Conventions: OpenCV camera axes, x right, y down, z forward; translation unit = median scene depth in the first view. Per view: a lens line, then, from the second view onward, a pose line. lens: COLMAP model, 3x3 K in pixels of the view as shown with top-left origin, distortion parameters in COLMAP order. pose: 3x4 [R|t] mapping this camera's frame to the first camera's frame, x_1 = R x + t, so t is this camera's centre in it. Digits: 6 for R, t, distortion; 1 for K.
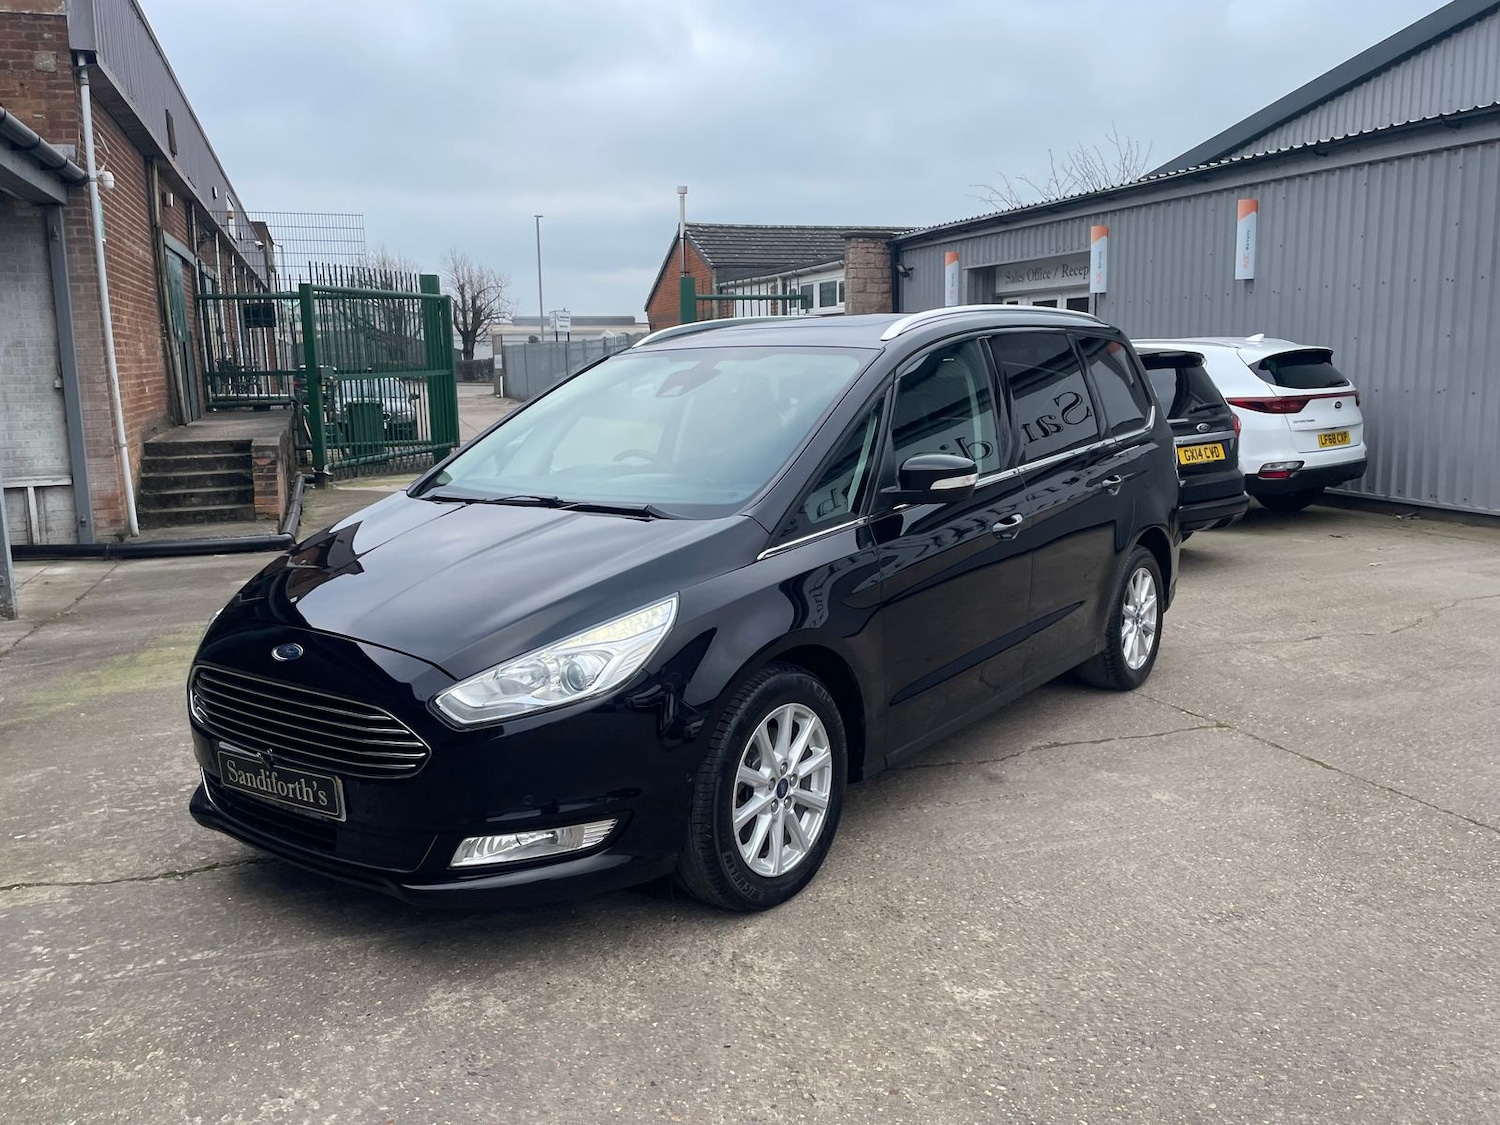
lens RADIAL K [[1200.6, 0, 760.8], [0, 1200.6, 564.5], [0, 0, 1]] dist [0.087904, -0.113773]
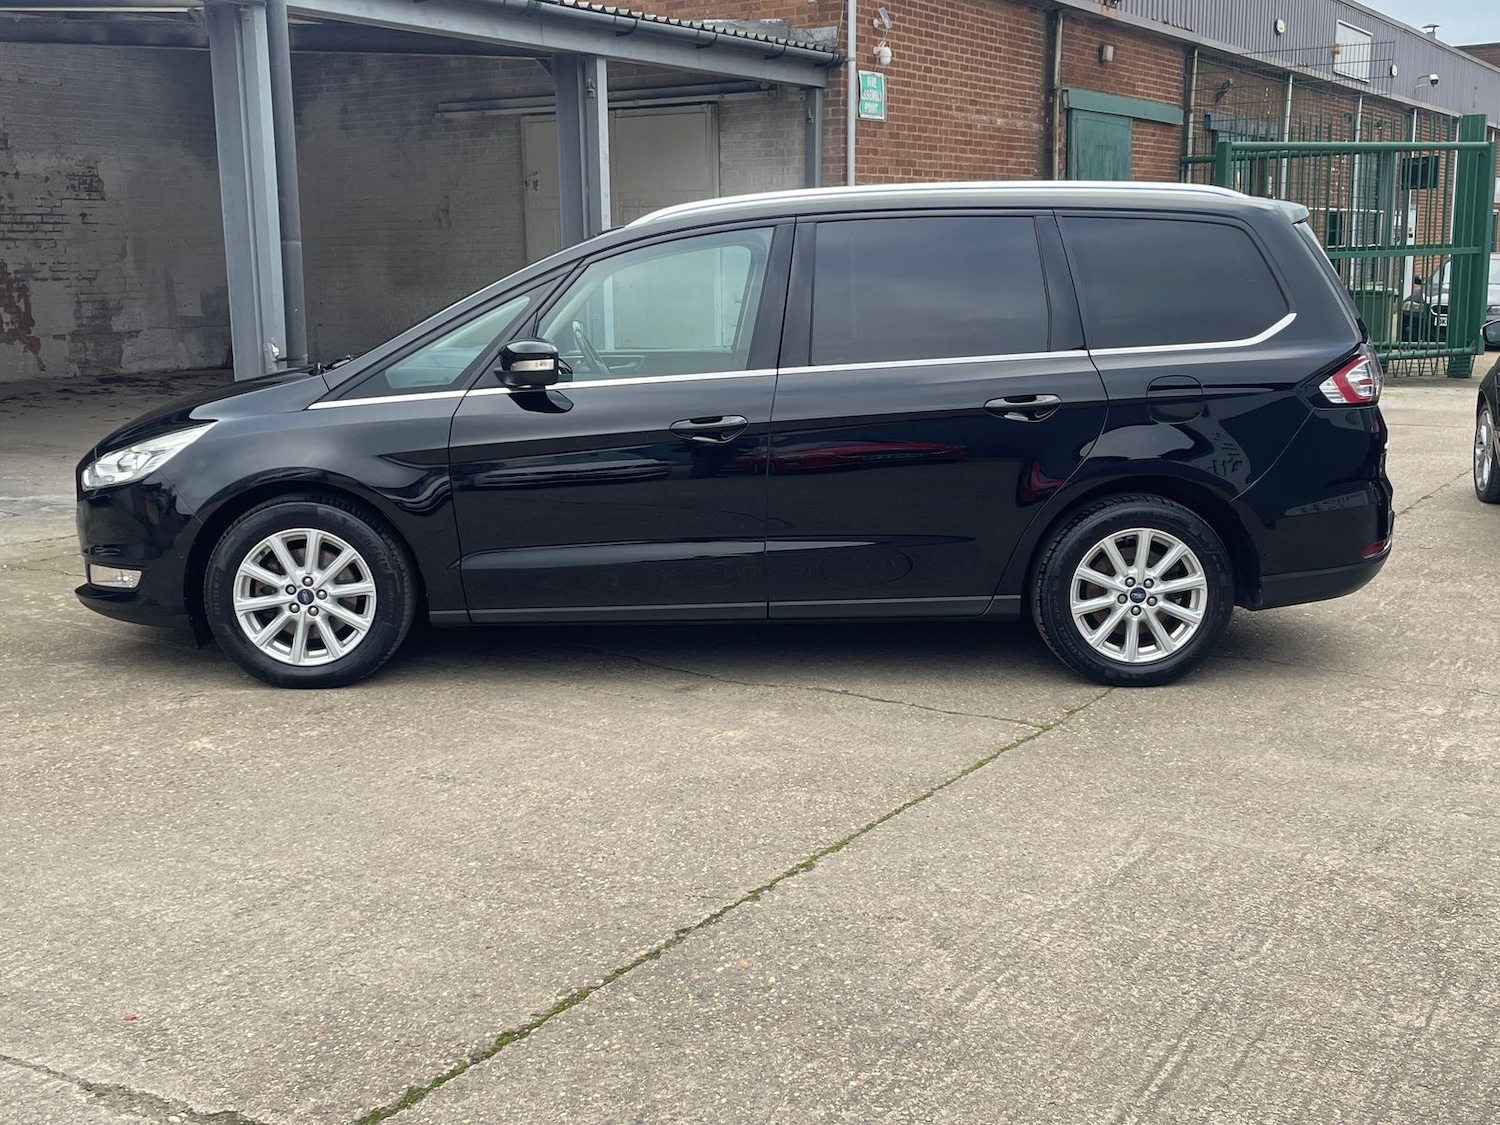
lens RADIAL K [[1659.4, 0, 749.5], [0, 1659.4, 542.9], [0, 0, 1]] dist [0.066043, 0.000000]
pose [[0.618138, 0.145289, -0.772526, 1.087275], [-0.131270, 0.988049, 0.080786, -0.044415], [0.775031, 0.051473, 0.629823, 0.186029]]
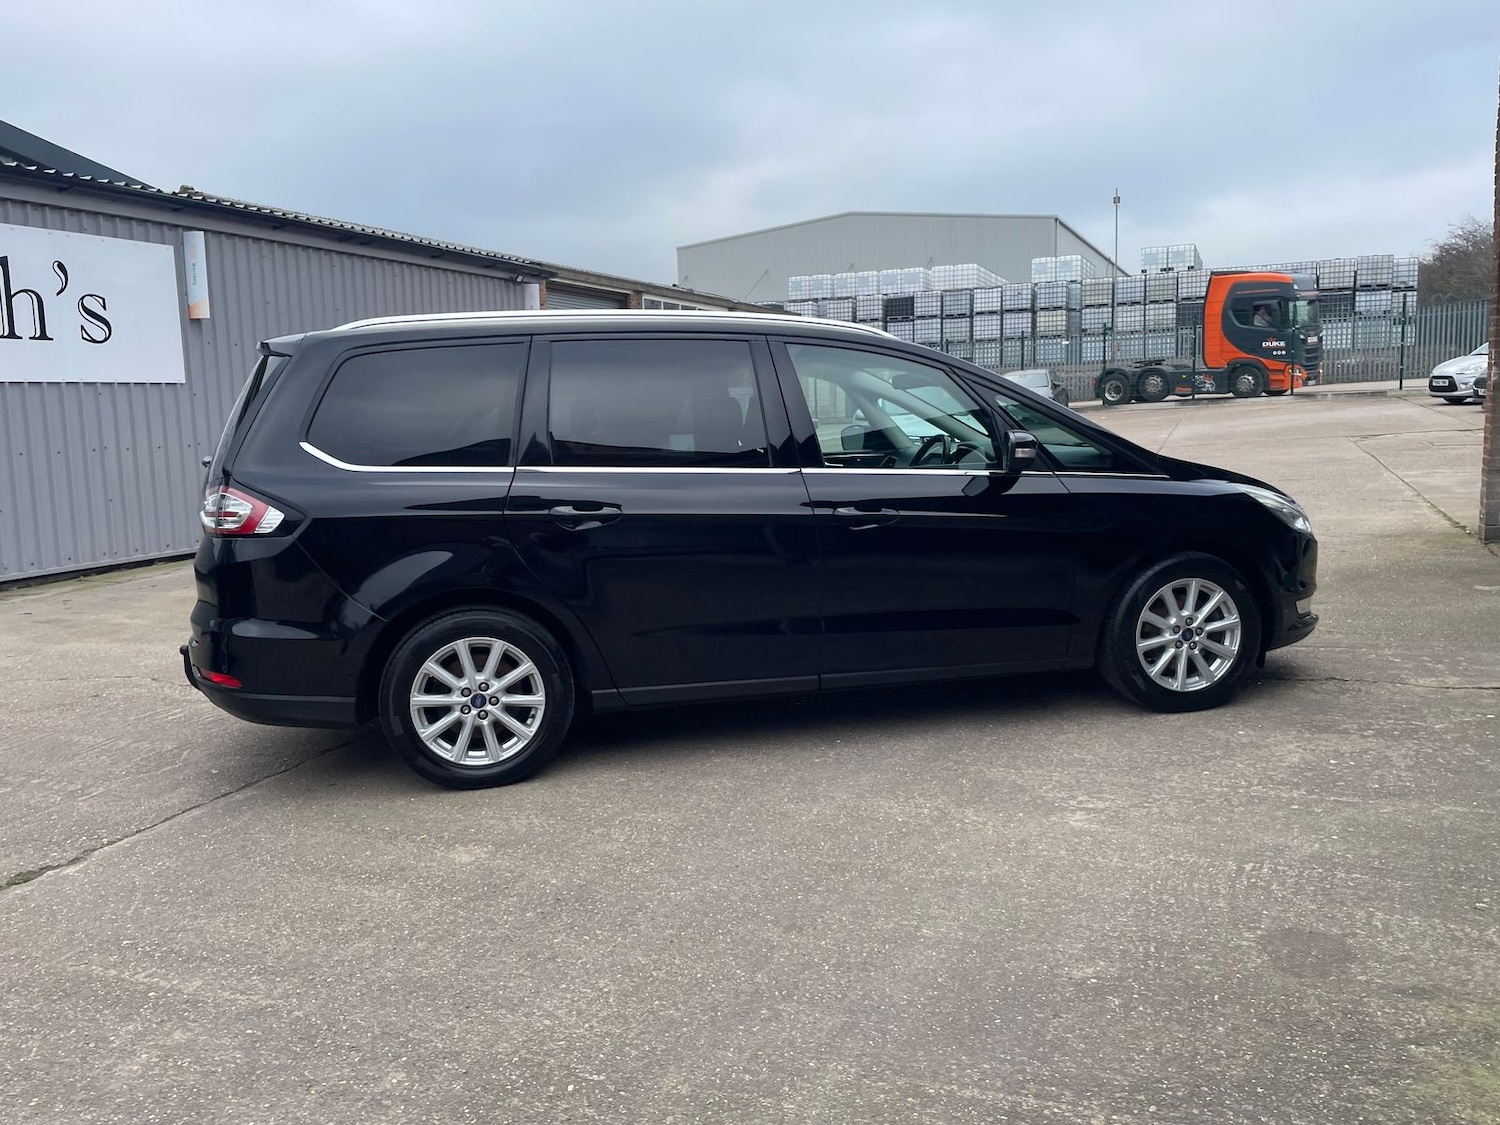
lens RADIAL K [[1200.6, 0, 760.6], [0, 1200.6, 570.0], [0, 0, 1]] dist [0.087904, -0.113773]
pose [[-0.752609, -0.051003, 0.656489, -0.678676], [0.152209, 0.956518, 0.248808, -0.262858], [-0.640634, 0.287179, -0.712121, 1.827731]]
